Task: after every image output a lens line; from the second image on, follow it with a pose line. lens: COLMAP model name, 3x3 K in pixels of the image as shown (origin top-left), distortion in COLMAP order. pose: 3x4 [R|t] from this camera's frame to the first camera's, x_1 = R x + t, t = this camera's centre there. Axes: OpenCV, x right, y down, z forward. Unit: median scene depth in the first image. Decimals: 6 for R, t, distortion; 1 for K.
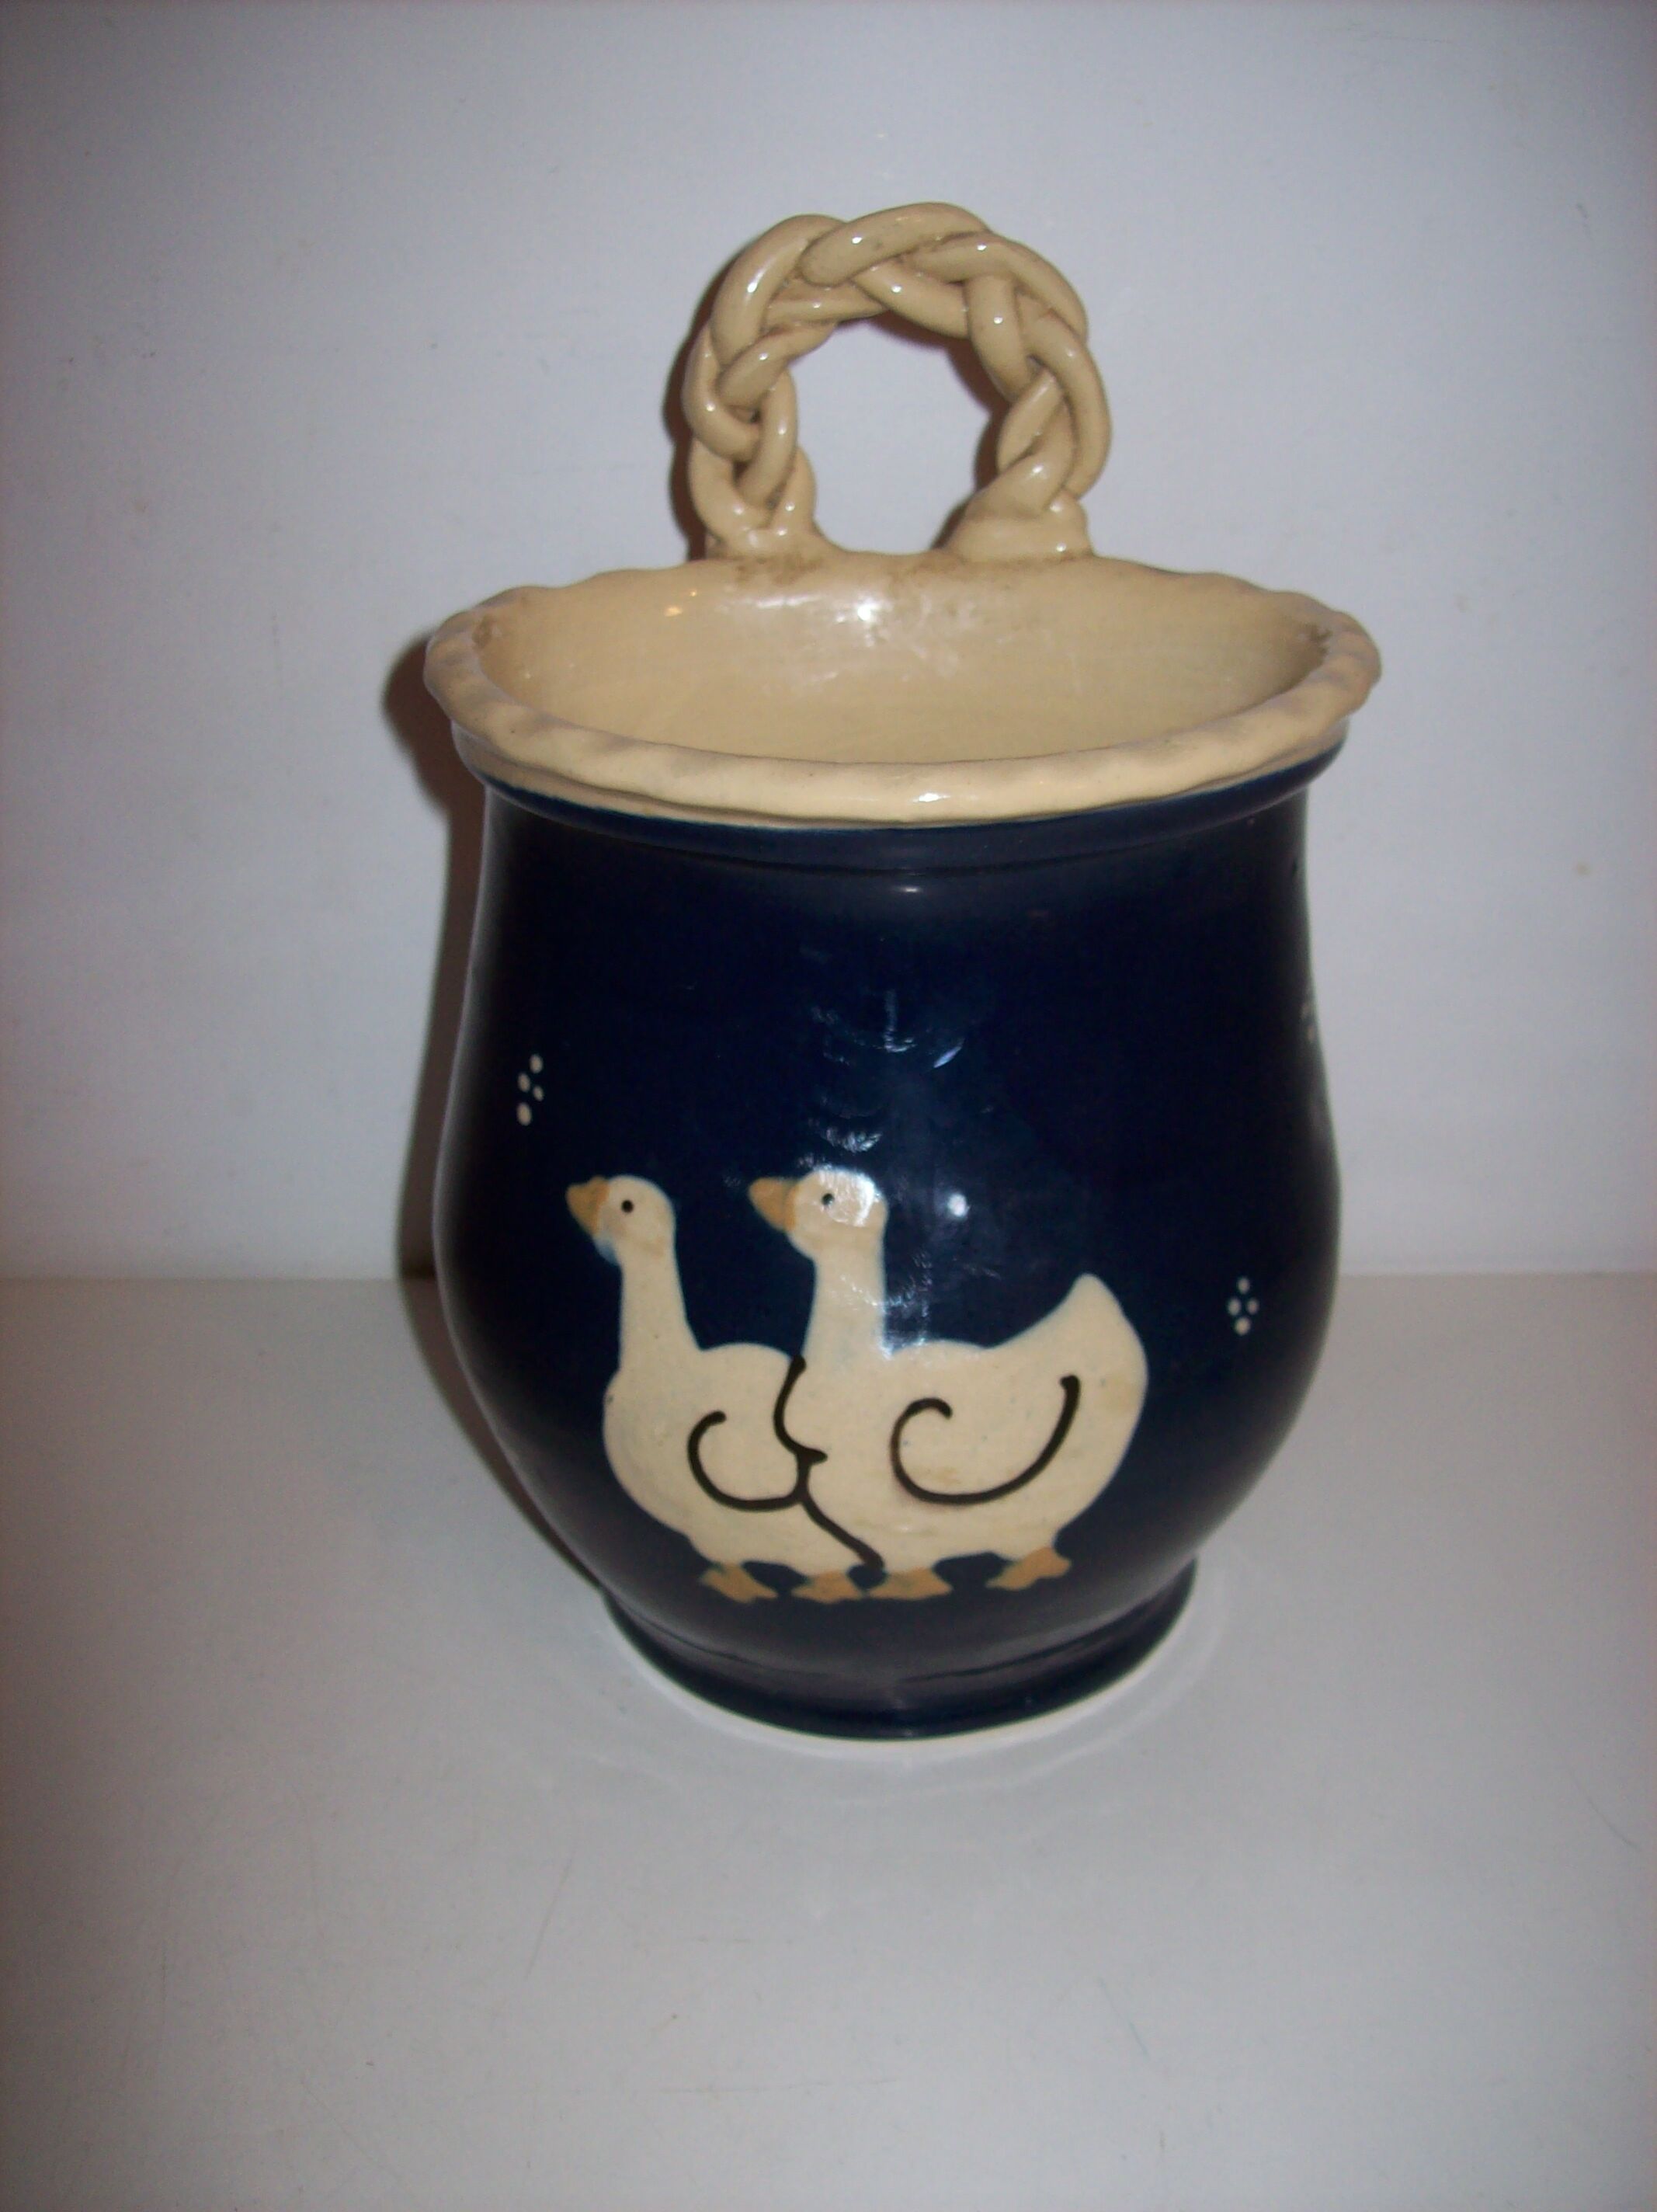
lens RADIAL K [[2312.6, 0, 828.5], [0, 2312.6, 1106.0], [0, 0, 1]] dist [-0.171793, 0.007301]
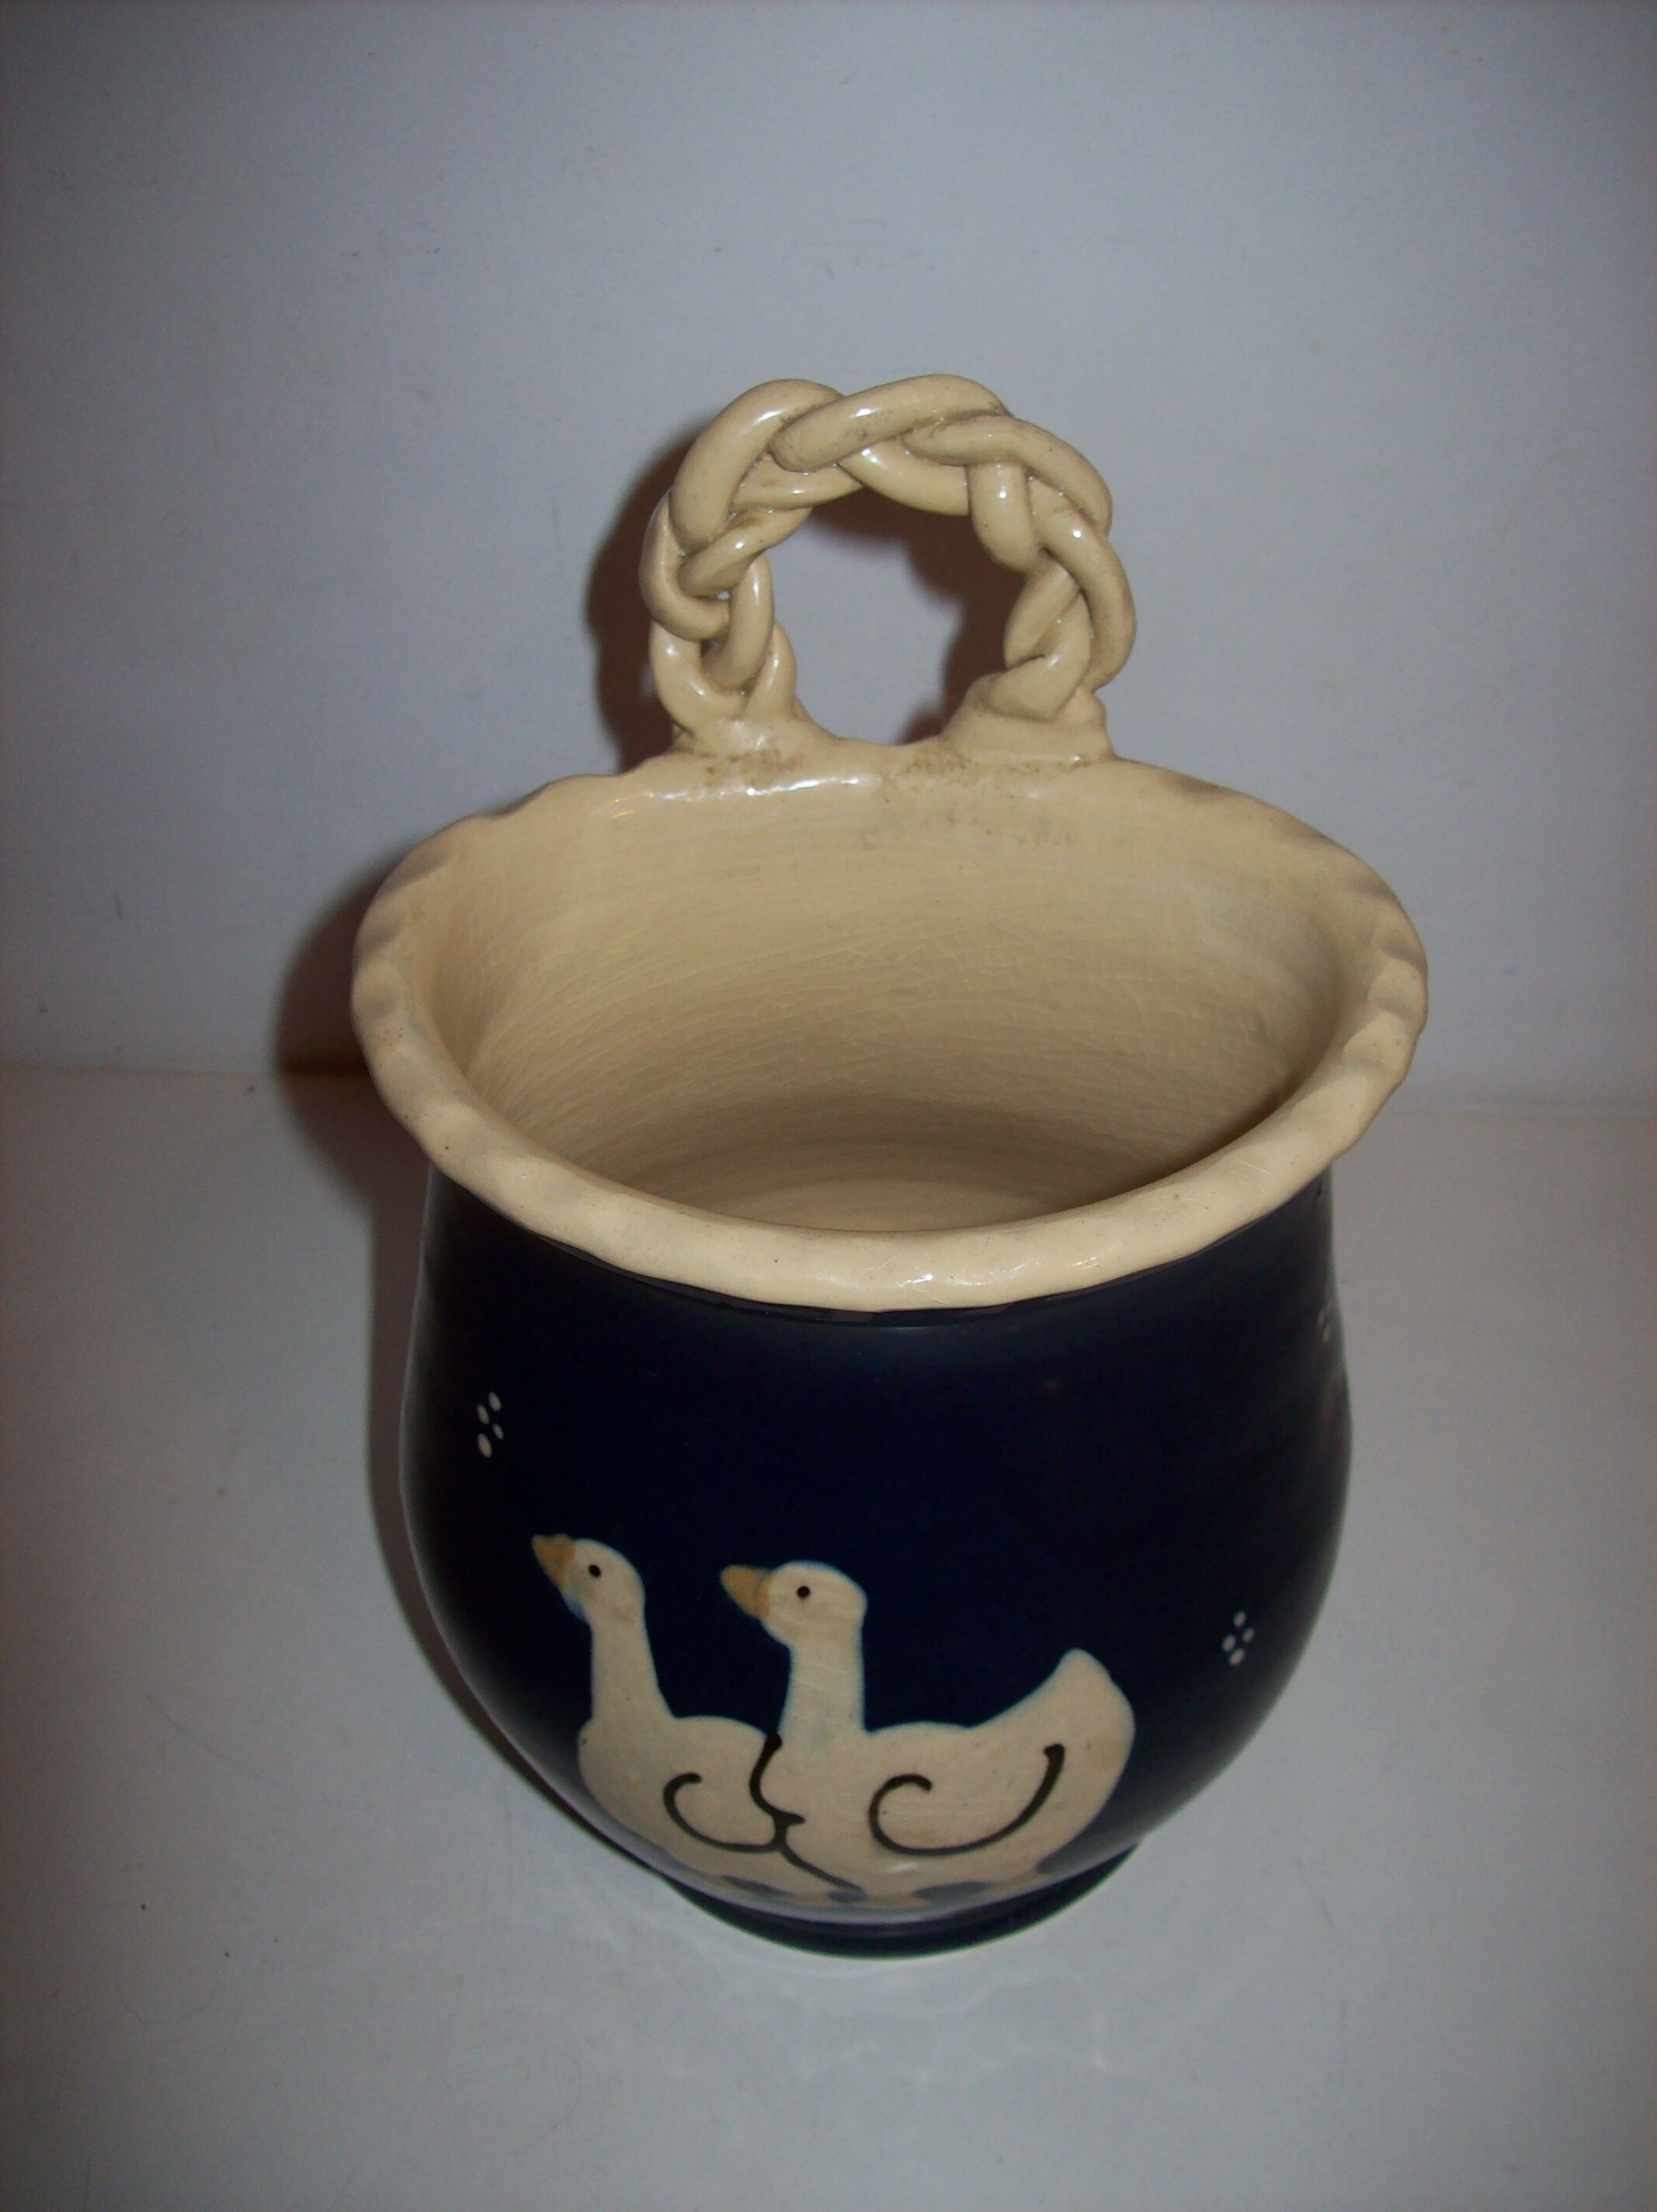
lens RADIAL K [[2312.6, 0, 828.5], [0, 2312.6, 1106.0], [0, 0, 1]] dist [-0.171793, 0.007301]
pose [[0.999938, 0.001451, -0.011037, 0.019552], [0.001181, 0.972039, 0.234817, -0.365354], [0.011069, -0.234816, 0.971977, 0.126281]]
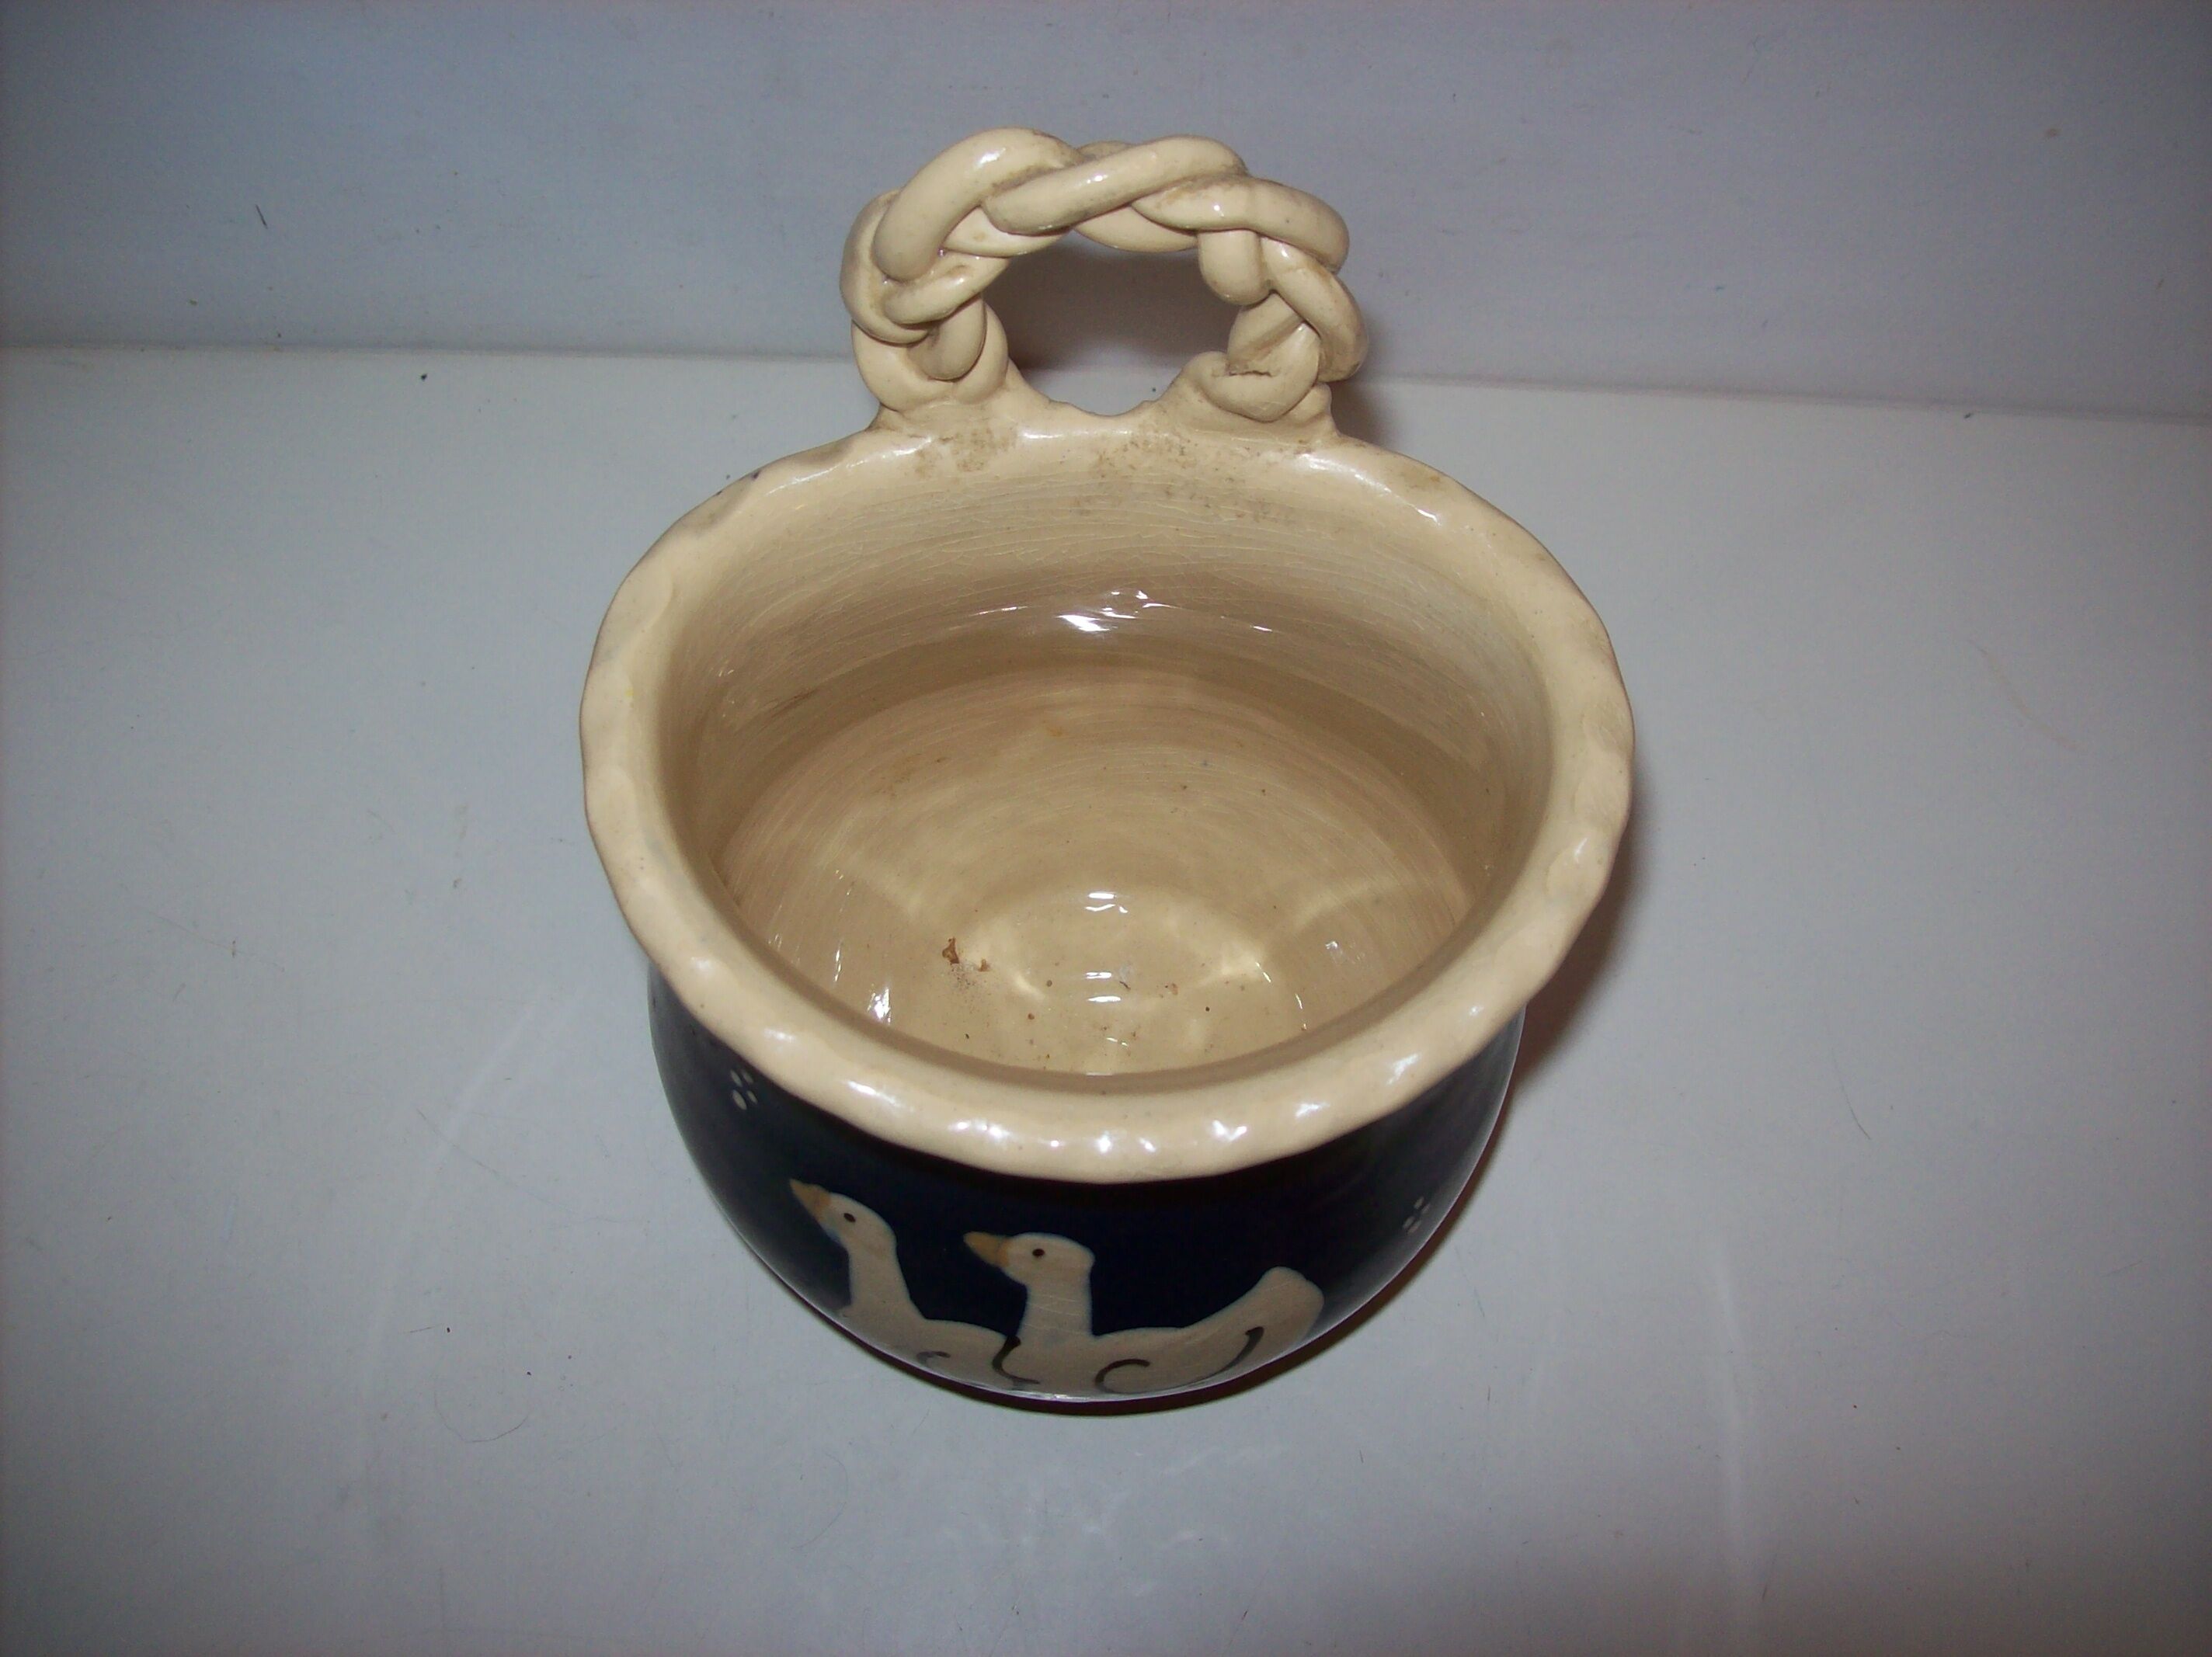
lens RADIAL K [[2312.6, 0, 1106.0], [0, 2312.6, 828.5], [0, 0, 1]] dist [-0.171793, 0.007301]
pose [[0.999116, -0.019045, 0.037472, -0.004906], [-0.009149, 0.771578, 0.636069, -0.772905], [-0.041026, -0.635850, 0.770722, 0.290327]]
